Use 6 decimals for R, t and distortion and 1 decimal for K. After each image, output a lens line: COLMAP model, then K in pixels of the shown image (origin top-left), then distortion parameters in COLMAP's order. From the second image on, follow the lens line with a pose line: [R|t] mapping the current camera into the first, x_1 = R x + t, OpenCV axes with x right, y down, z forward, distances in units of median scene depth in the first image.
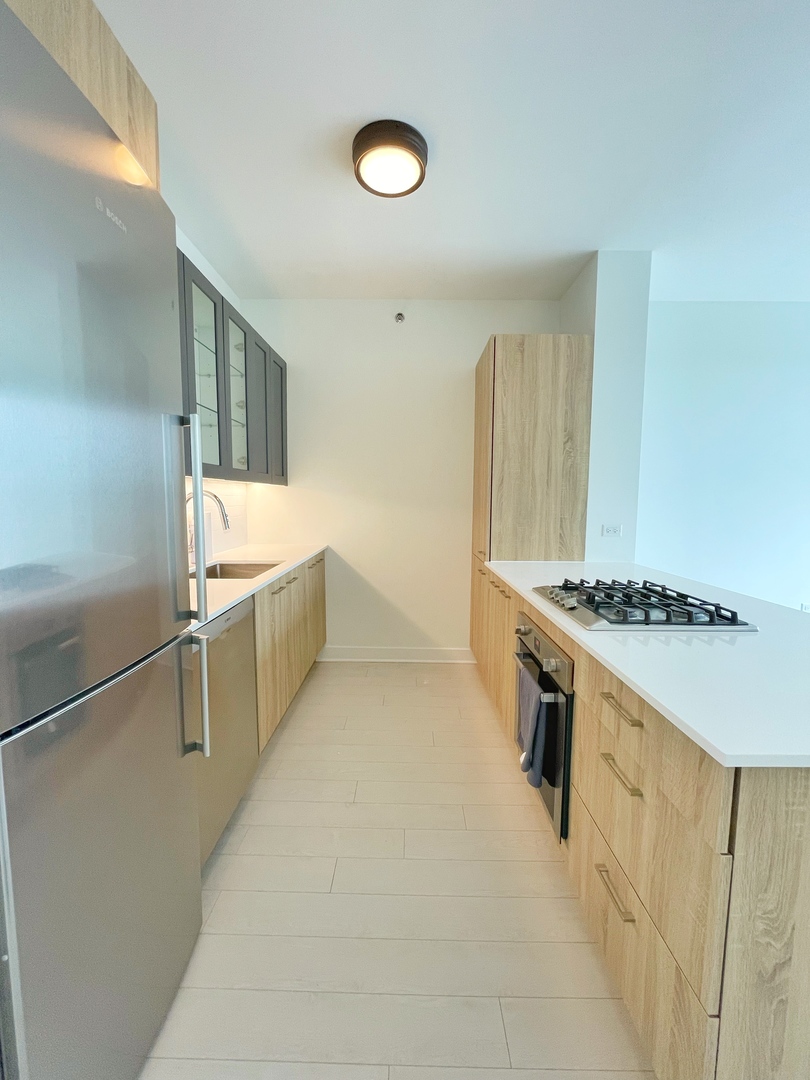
lens RADIAL K [[436.5, 0, 406.0], [0, 436.5, 538.3], [0, 0, 1]] dist [0.000776, -0.000007]
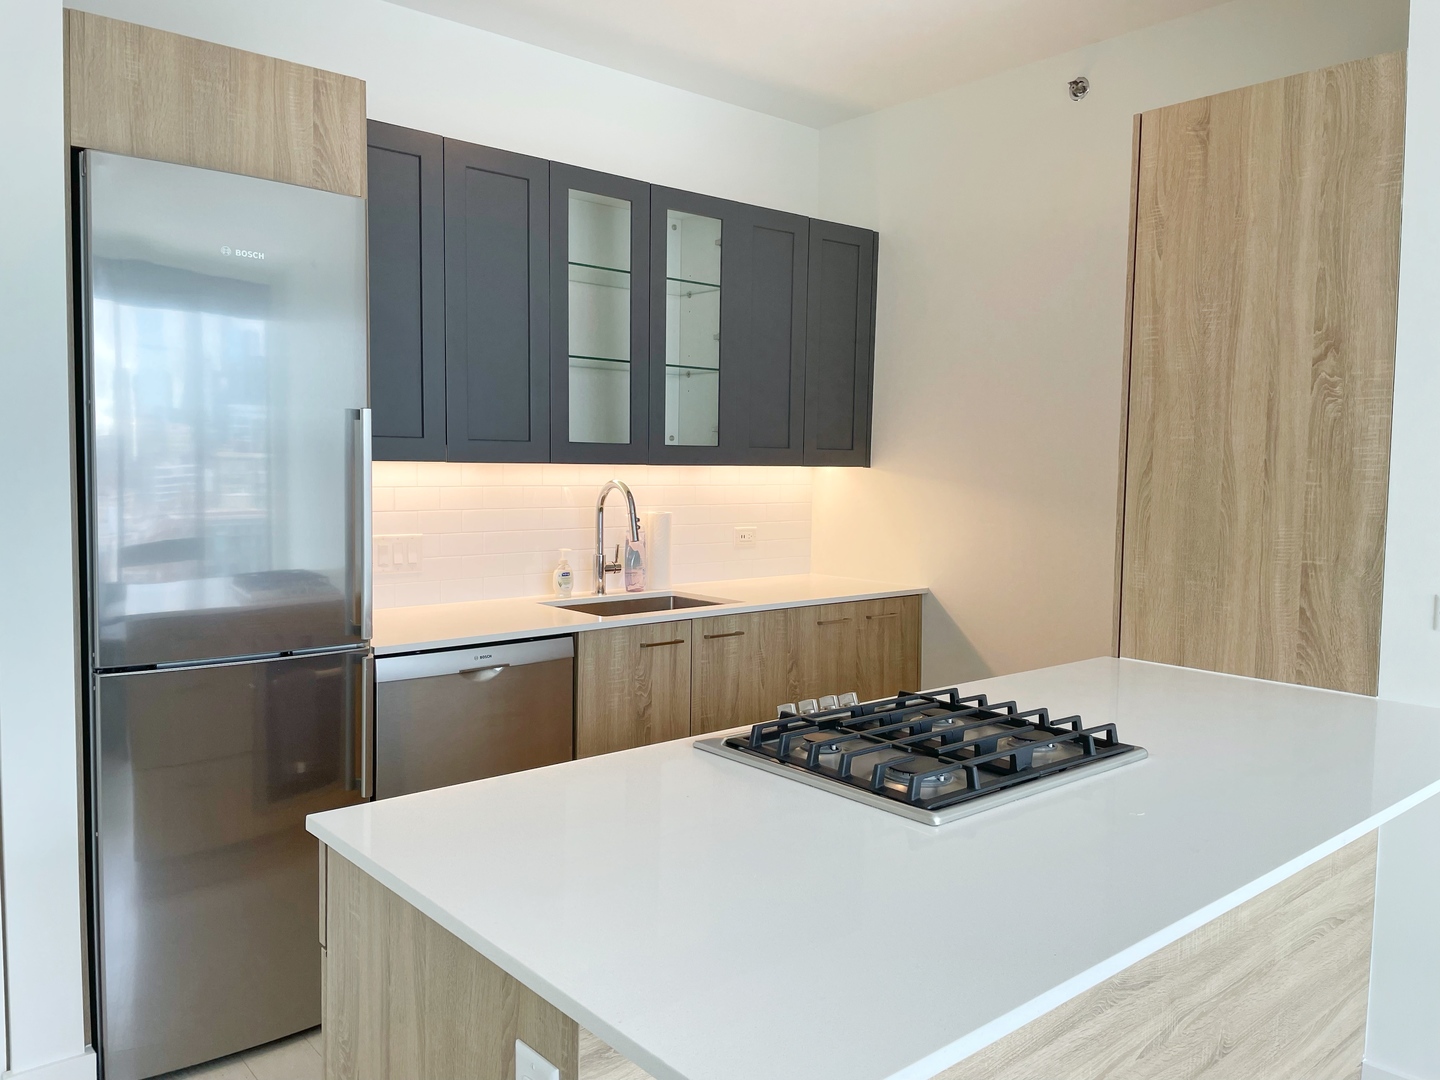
lens RADIAL K [[1088.5, 0, 722.5], [0, 1088.5, 534.3], [0, 0, 1]] dist [0.024433, -0.035944]
pose [[0.653937, 0.052876, -0.754699, 0.737690], [-0.079775, 0.996813, 0.000714, -0.035070], [0.752331, 0.059739, 0.656071, 0.037374]]
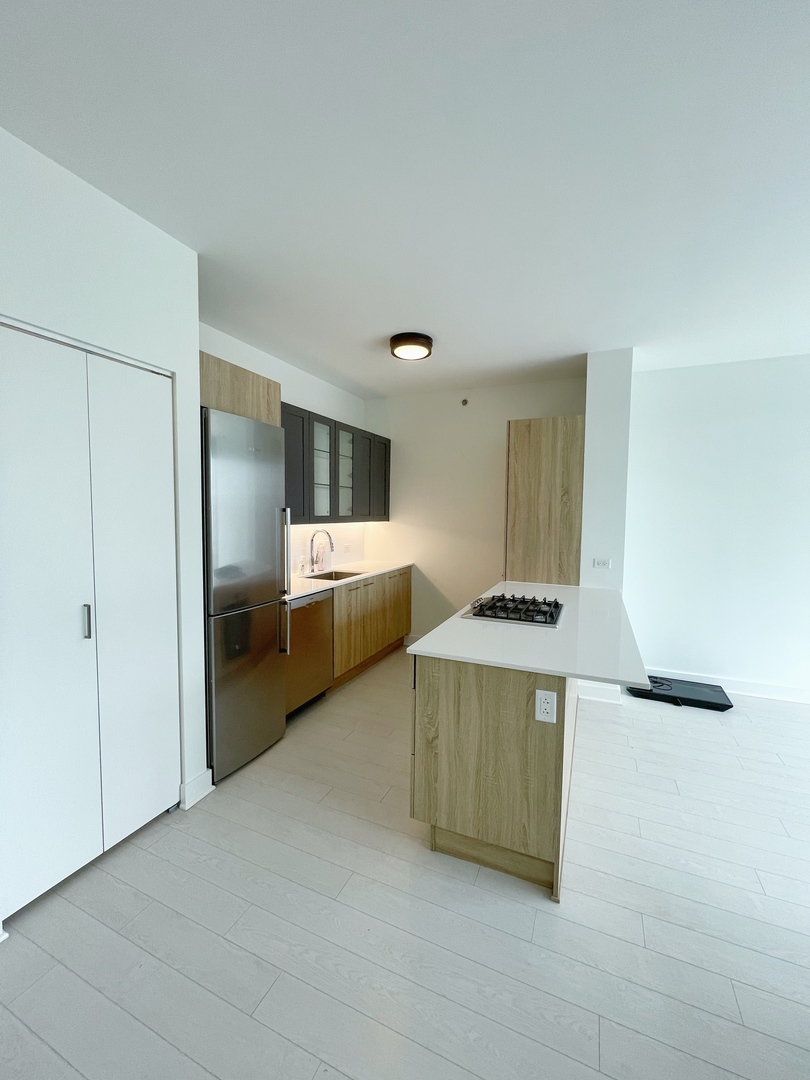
lens RADIAL K [[436.5, 0, 408.6], [0, 436.5, 538.8], [0, 0, 1]] dist [0.000776, -0.000007]
pose [[0.919026, 0.028367, -0.393174, 0.461483], [-0.041734, 0.998804, -0.025489, -0.034409], [0.391981, 0.039834, 0.919111, -0.402373]]
